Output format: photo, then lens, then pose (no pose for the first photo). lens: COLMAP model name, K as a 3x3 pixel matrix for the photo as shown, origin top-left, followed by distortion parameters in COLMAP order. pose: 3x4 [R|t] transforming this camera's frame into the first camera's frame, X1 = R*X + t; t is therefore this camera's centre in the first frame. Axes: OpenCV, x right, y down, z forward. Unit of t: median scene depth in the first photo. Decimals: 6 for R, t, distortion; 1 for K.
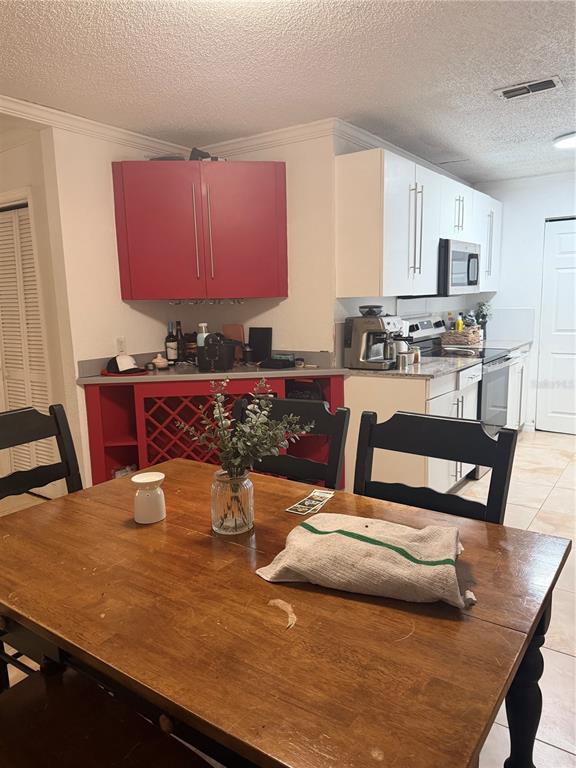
lens RADIAL K [[547.0, 0, 288.5], [0, 547.0, 388.6], [0, 0, 1]] dist [0.007442, -0.001949]
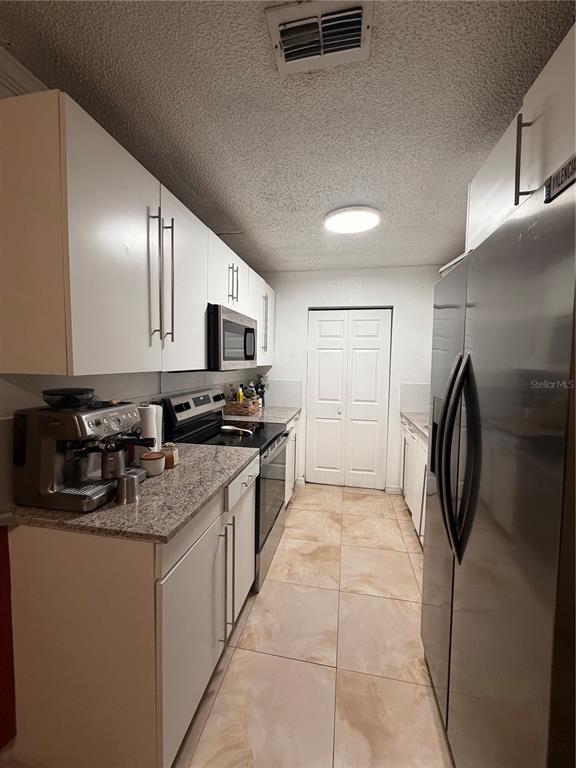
lens RADIAL K [[308.7, 0, 288.7], [0, 308.7, 379.3], [0, 0, 1]] dist [0.000767, -0.000695]
pose [[0.912660, 0.015083, 0.408442, 0.173100], [0.032529, 0.993468, -0.109373, -0.090849], [-0.407424, 0.113106, 0.906208, 0.470344]]
